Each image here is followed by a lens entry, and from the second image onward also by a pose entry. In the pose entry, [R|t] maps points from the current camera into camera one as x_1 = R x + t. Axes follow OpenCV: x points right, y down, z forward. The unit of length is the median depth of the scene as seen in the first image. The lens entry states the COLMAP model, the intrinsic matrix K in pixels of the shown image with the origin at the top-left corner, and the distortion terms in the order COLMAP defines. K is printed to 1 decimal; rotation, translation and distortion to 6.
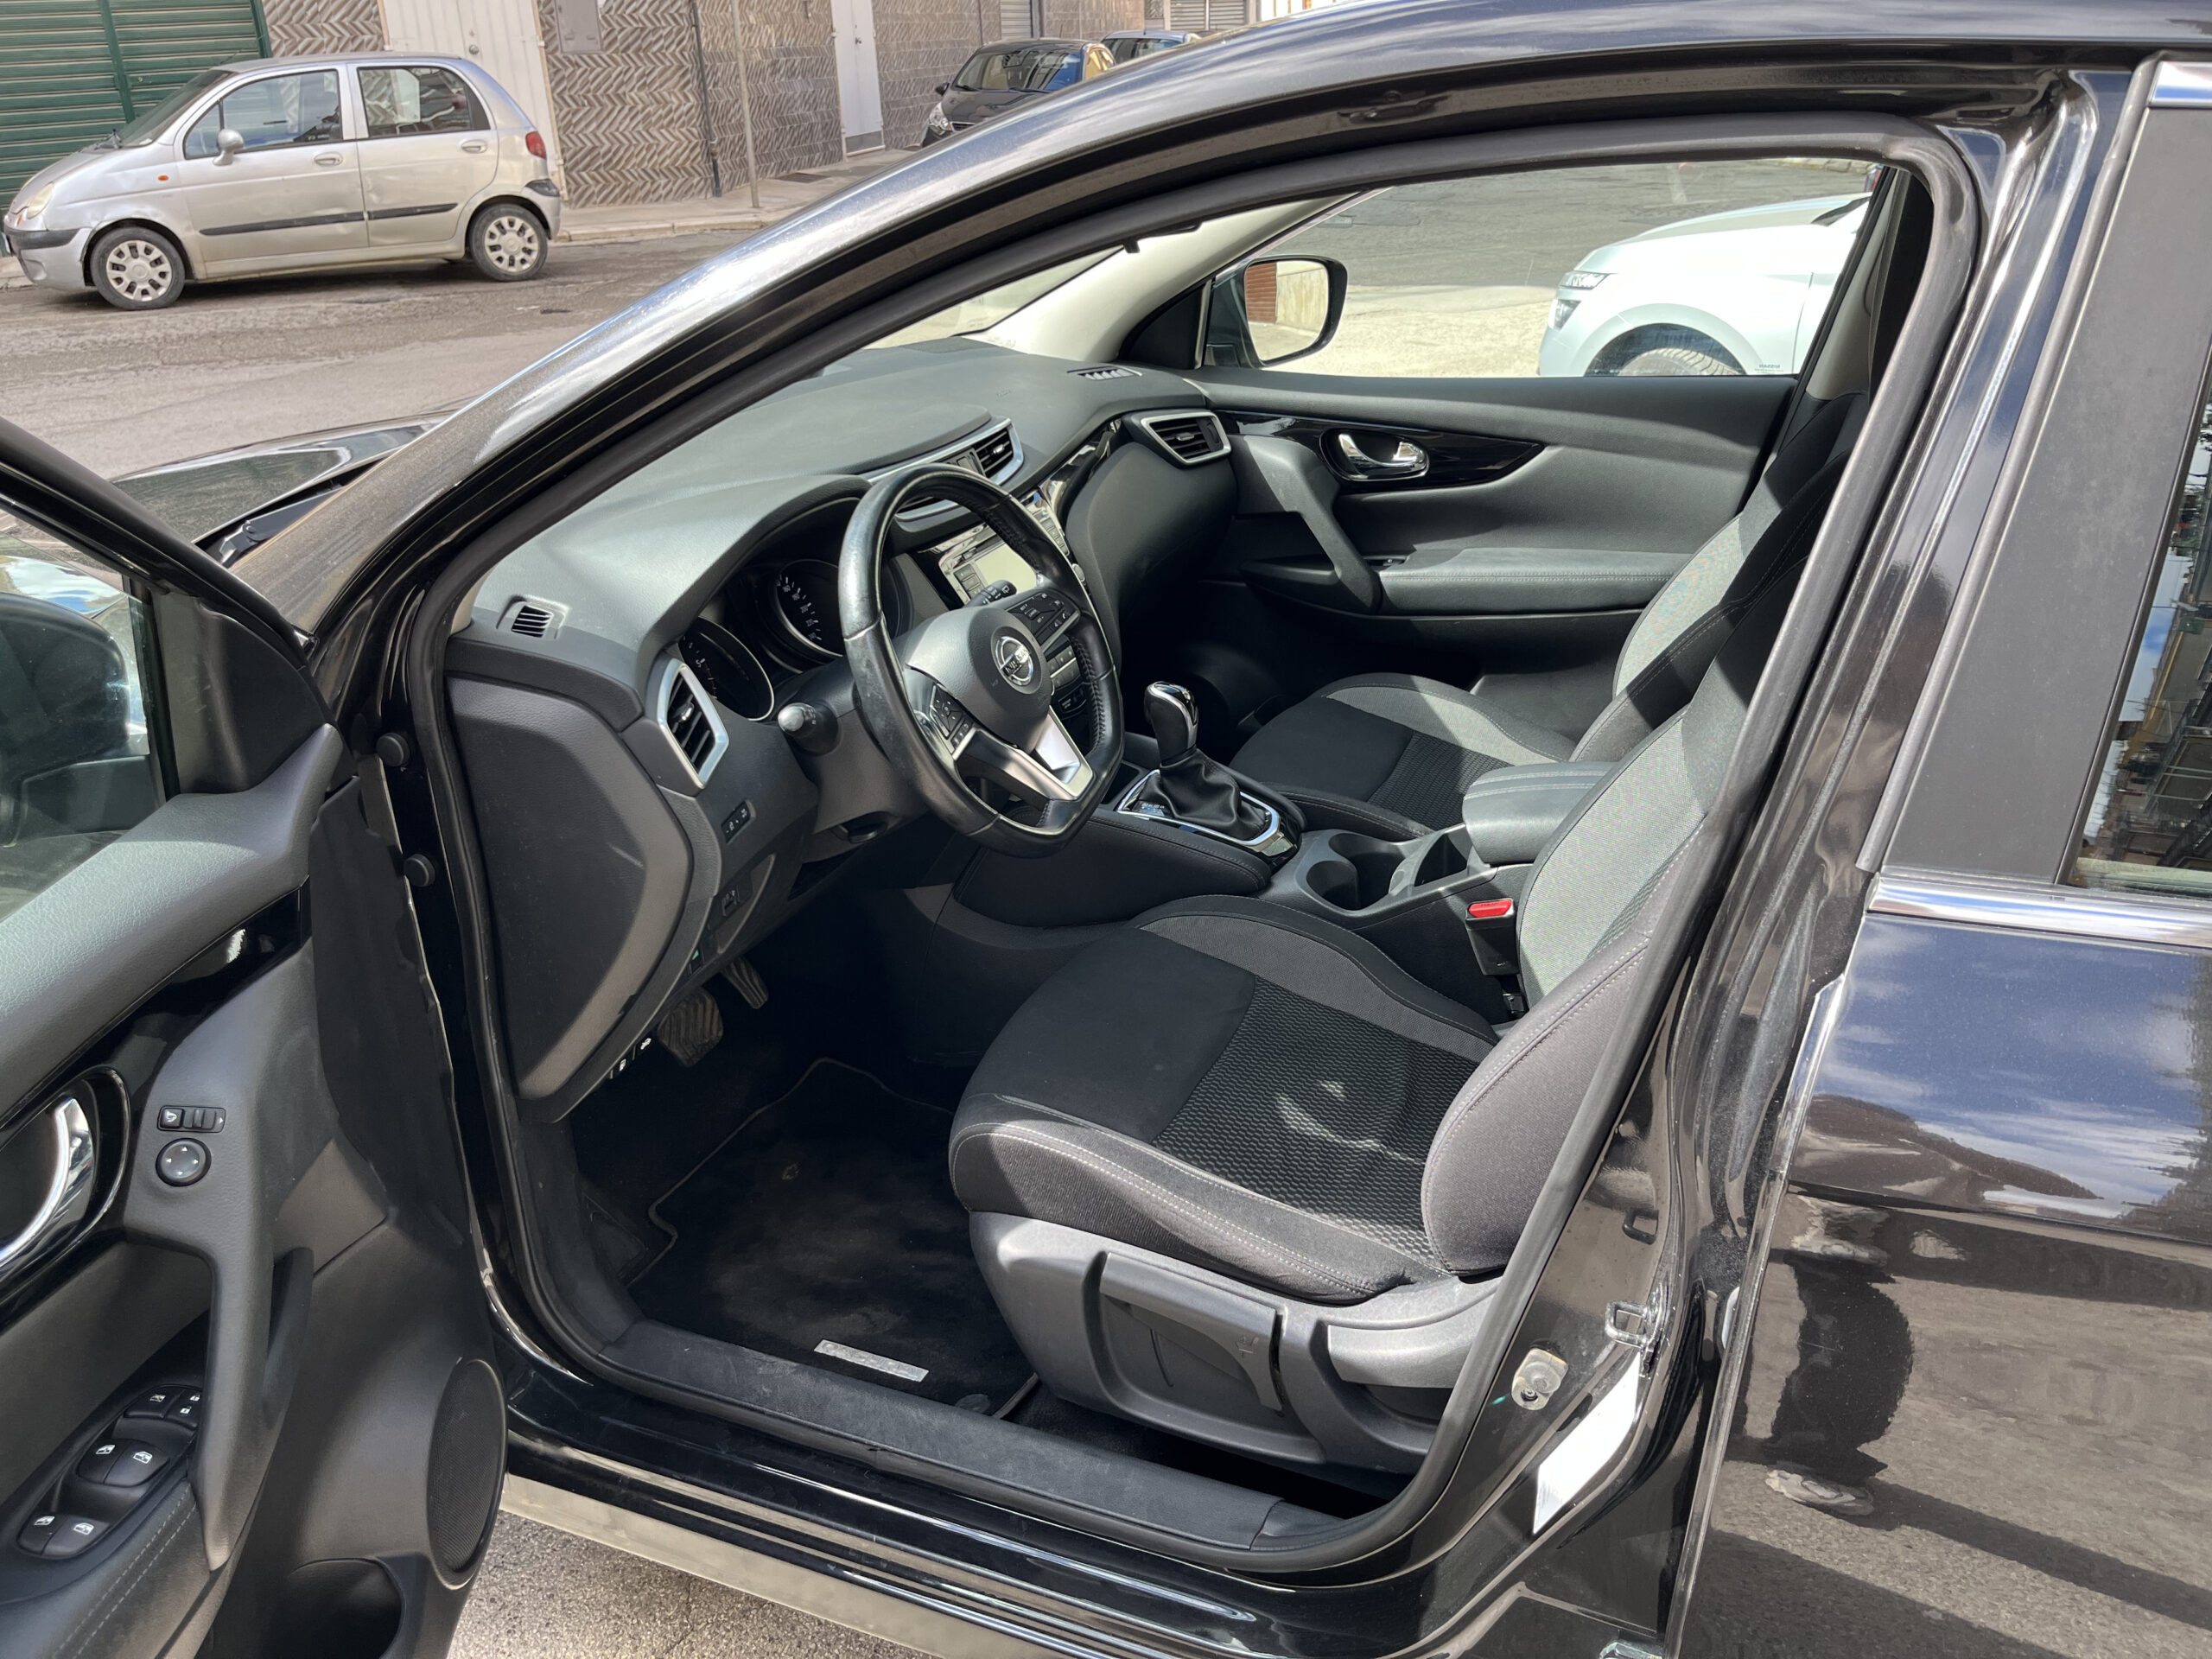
lens RADIAL K [[1699.8, 0, 1106.0], [0, 1699.8, 829.5], [0, 0, 1]] dist [0.060969, -0.088054]
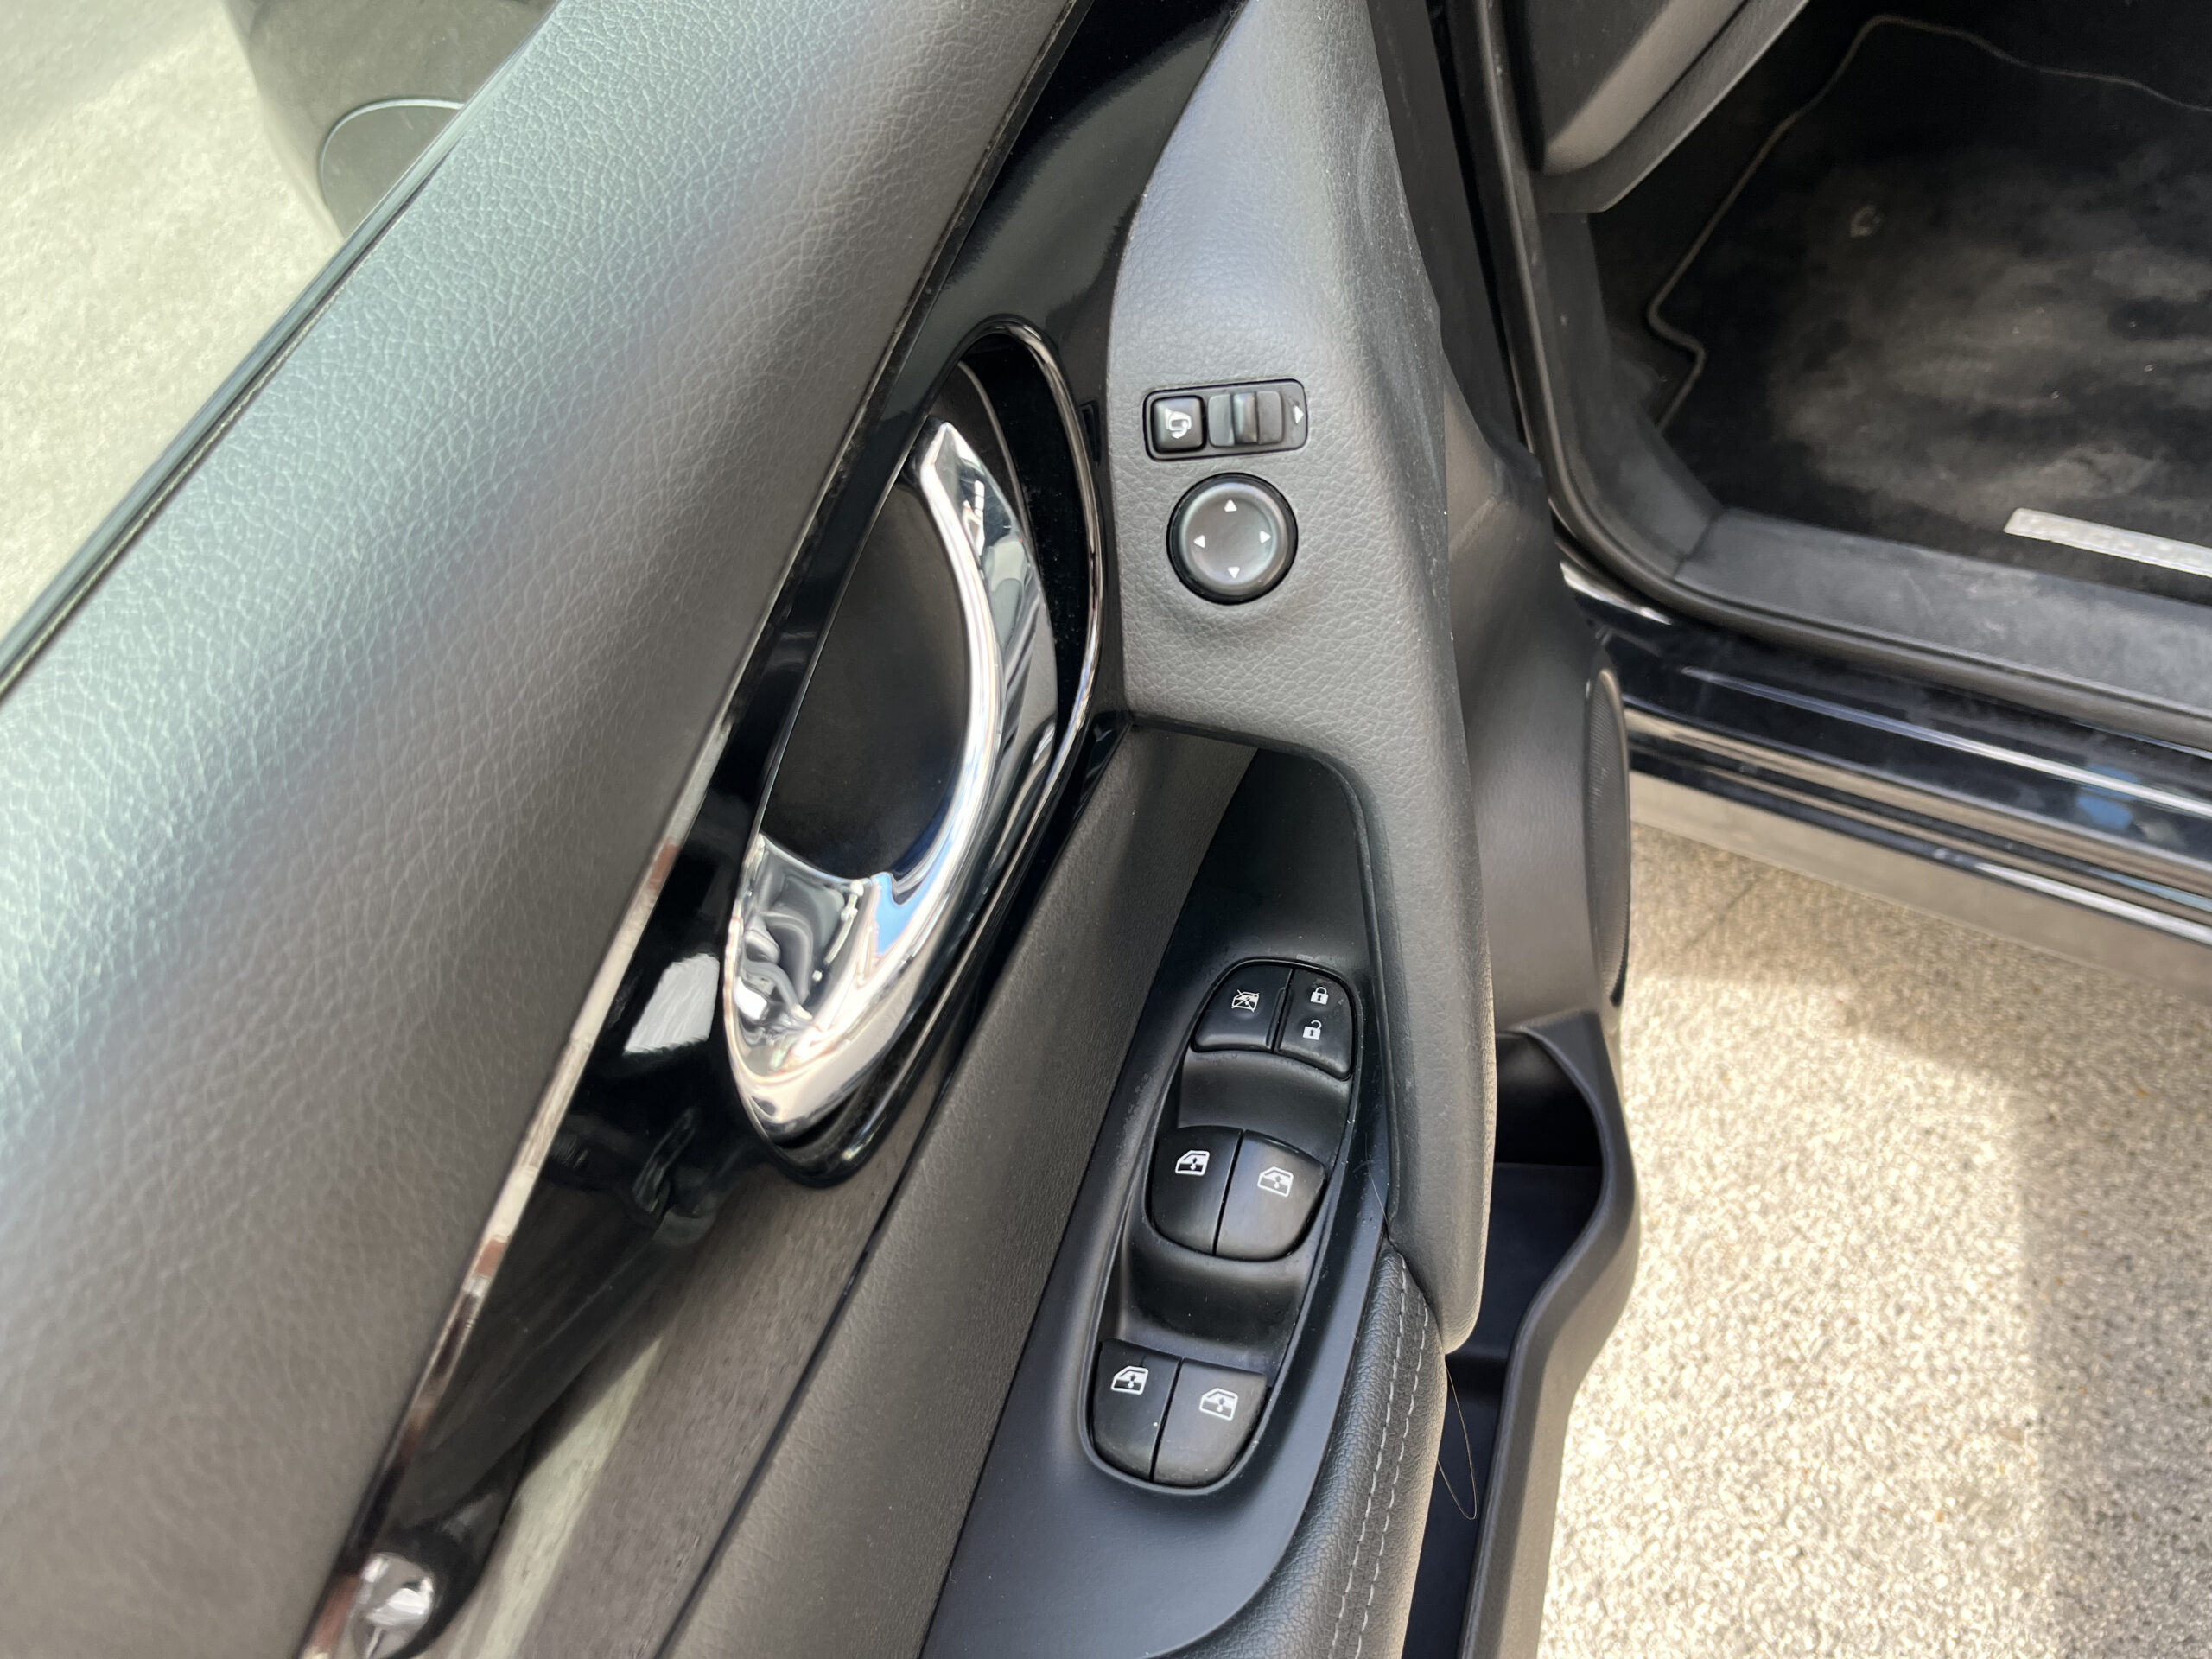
lens RADIAL K [[1699.8, 0, 1106.0], [0, 1699.8, 829.5], [0, 0, 1]] dist [0.060969, -0.088054]
pose [[0.924336, 0.006027, -0.381532, -0.247375], [0.198623, 0.846138, 0.494570, 0.033504], [0.325809, -0.532930, 0.780919, 0.391269]]
